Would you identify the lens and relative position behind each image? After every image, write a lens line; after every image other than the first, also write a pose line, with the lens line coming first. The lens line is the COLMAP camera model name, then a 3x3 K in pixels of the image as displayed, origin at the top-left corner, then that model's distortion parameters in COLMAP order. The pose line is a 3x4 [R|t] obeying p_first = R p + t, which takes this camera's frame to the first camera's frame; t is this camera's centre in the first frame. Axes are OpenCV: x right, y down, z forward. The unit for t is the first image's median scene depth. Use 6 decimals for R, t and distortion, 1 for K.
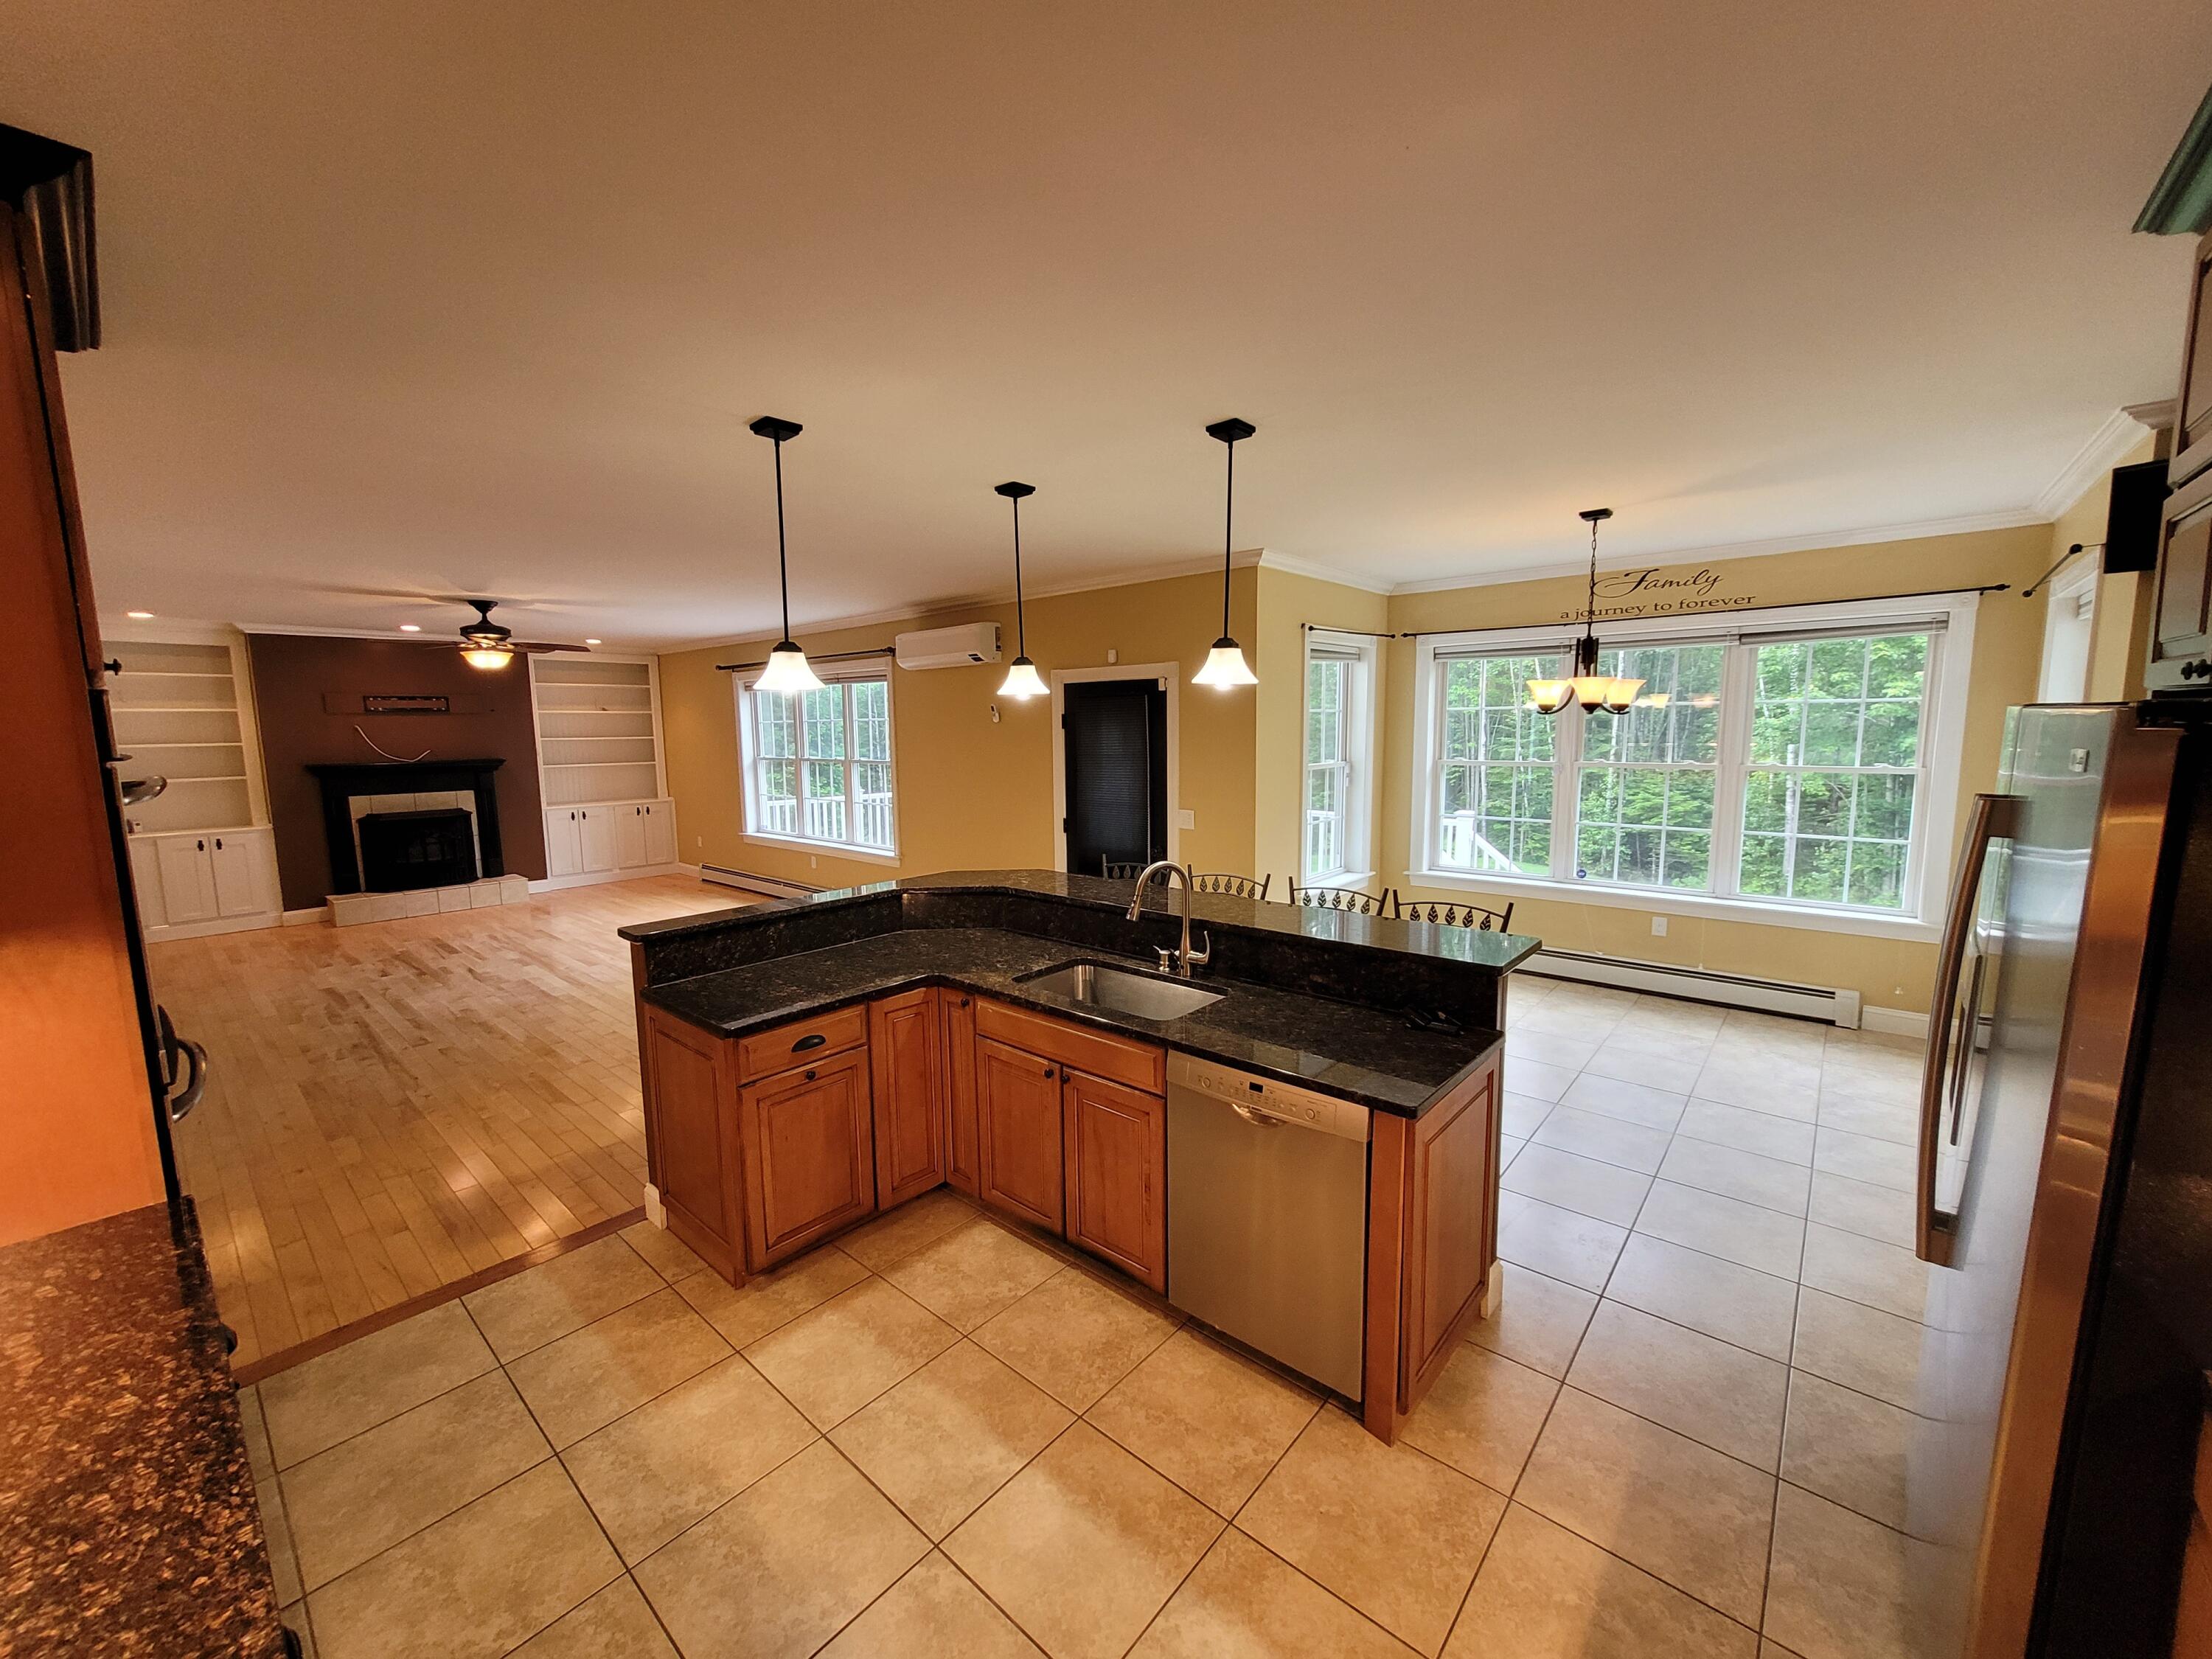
lens RADIAL K [[861.8, 0, 1110.1], [0, 861.8, 831.9], [0, 0, 1]] dist [0.002776, -0.000561]
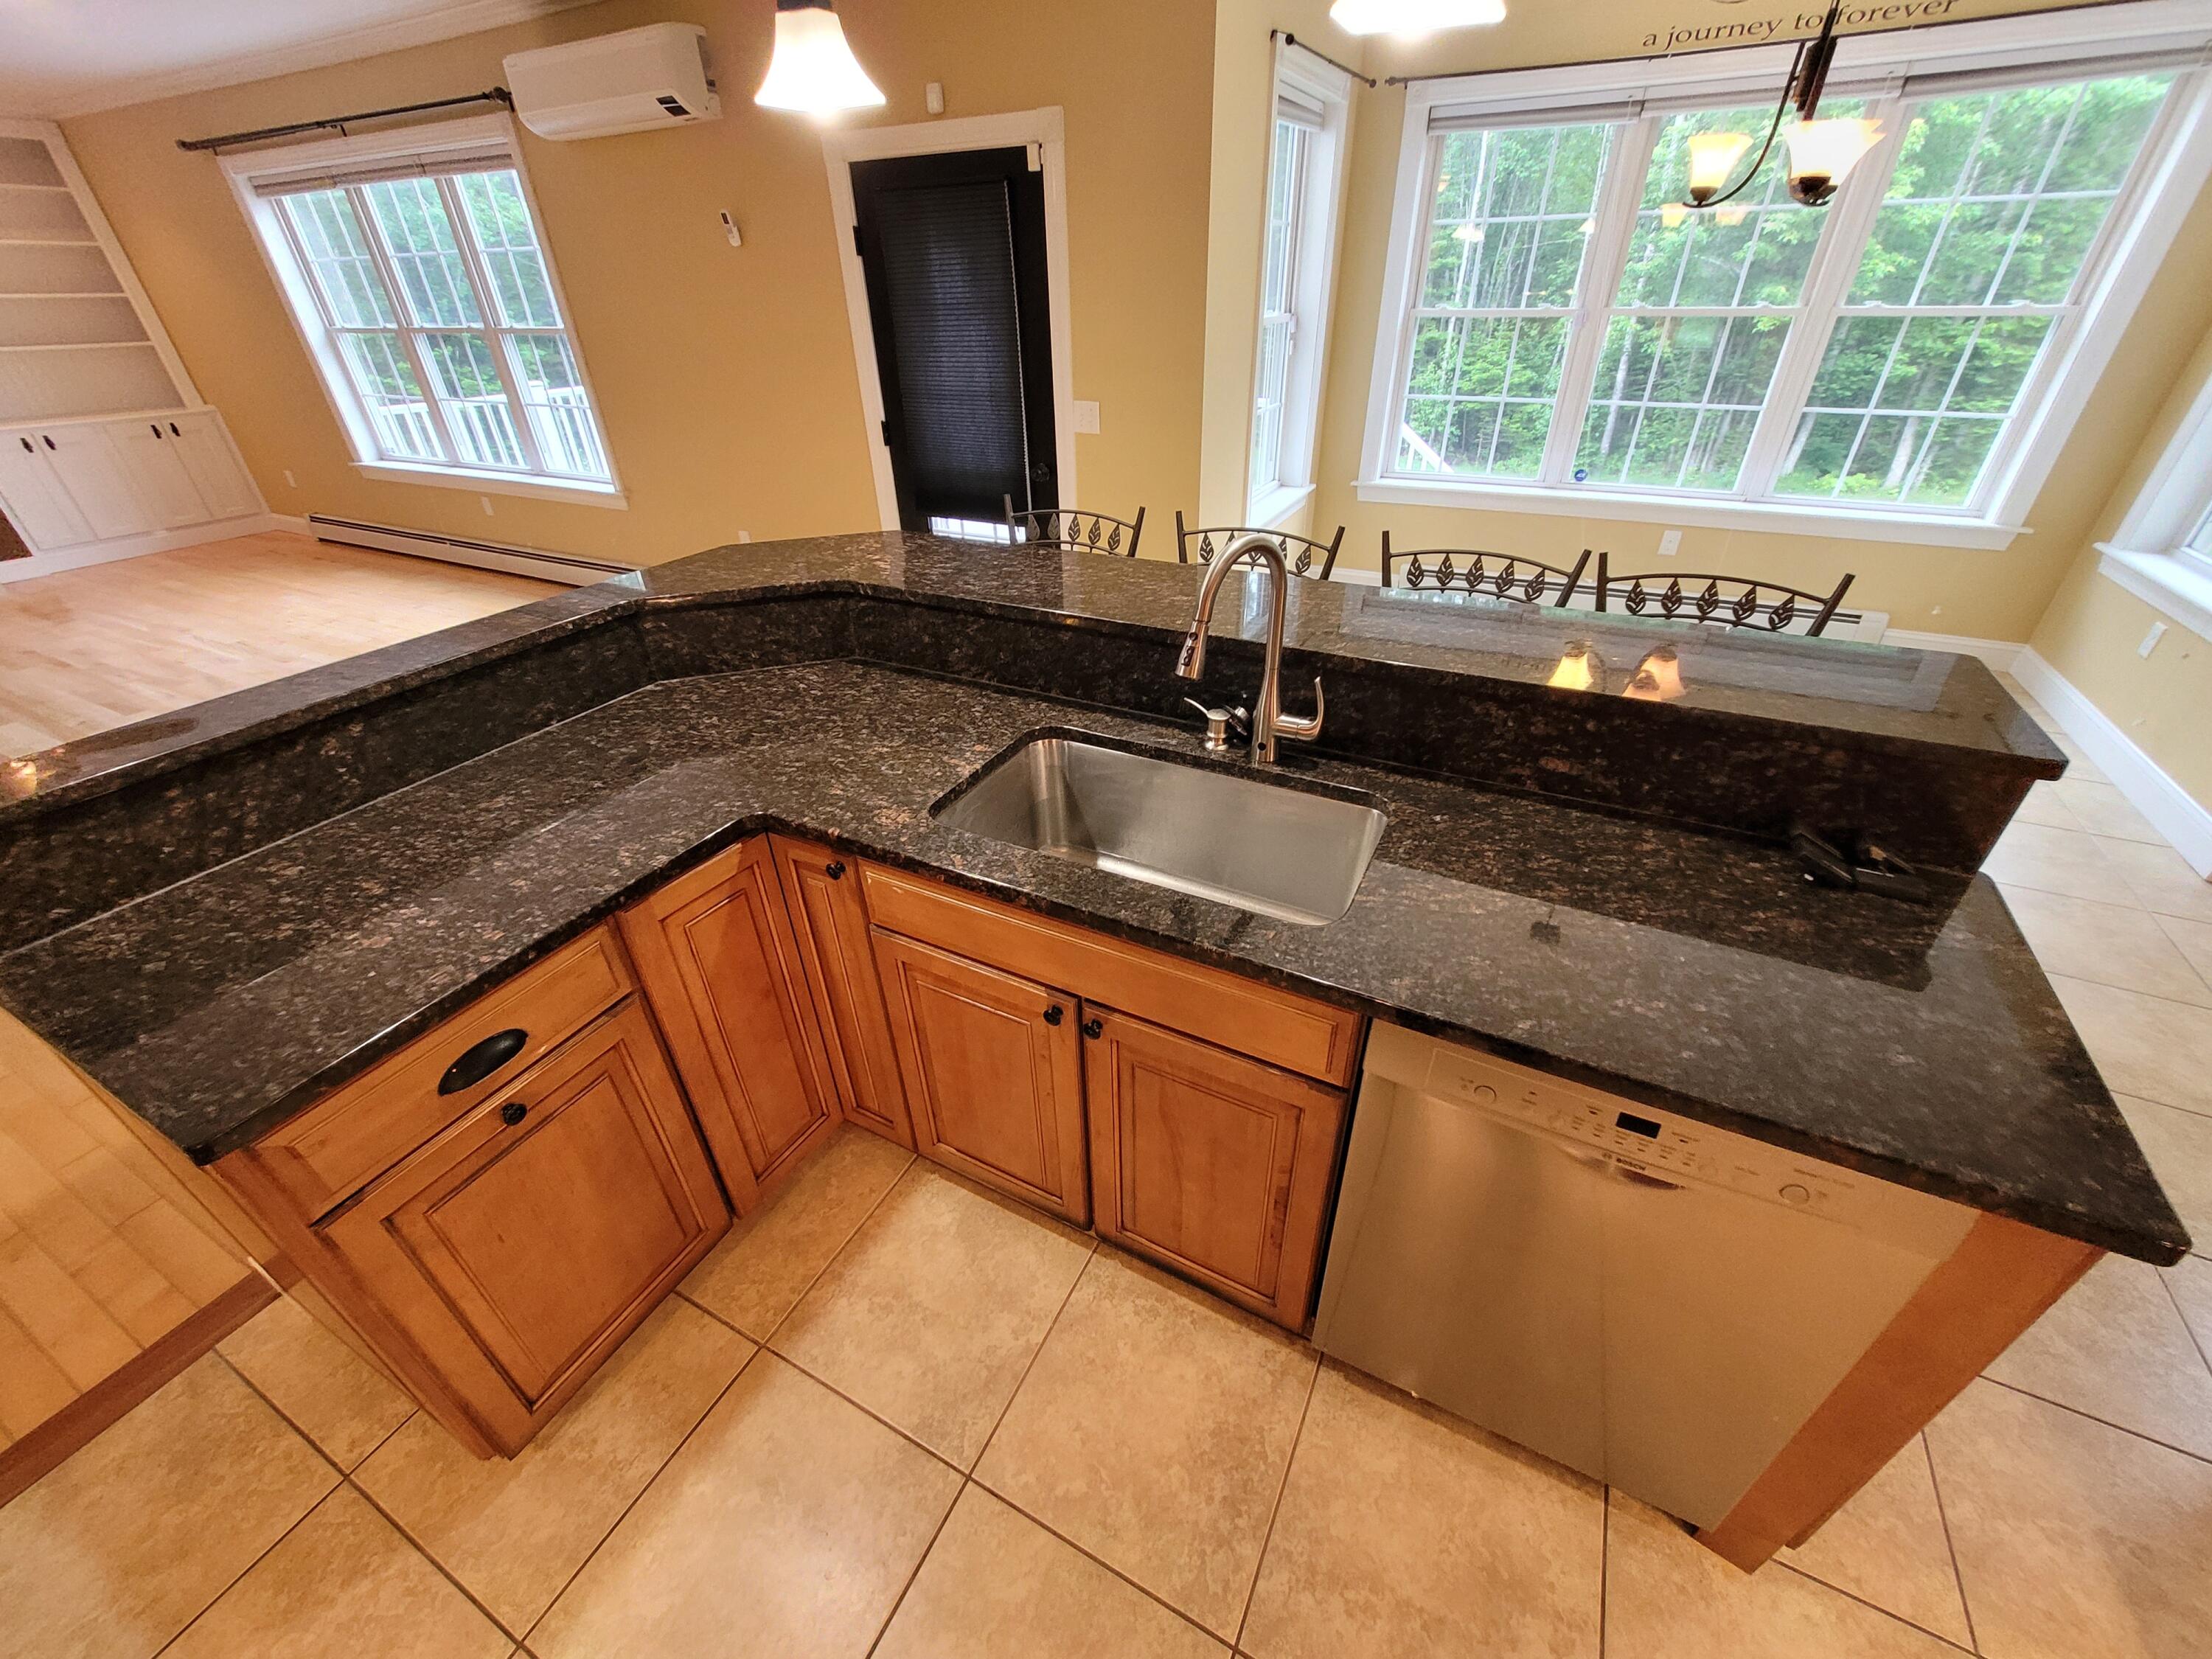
lens RADIAL K [[862.3, 0, 1111.4], [0, 862.3, 825.8], [0, 0, 1]] dist [-0.000447, 0.000310]
pose [[0.971414, -0.131261, 0.197802, -0.098411], [0.035621, 0.904391, 0.425215, -0.018928], [-0.234705, -0.406014, 0.883214, 0.488515]]
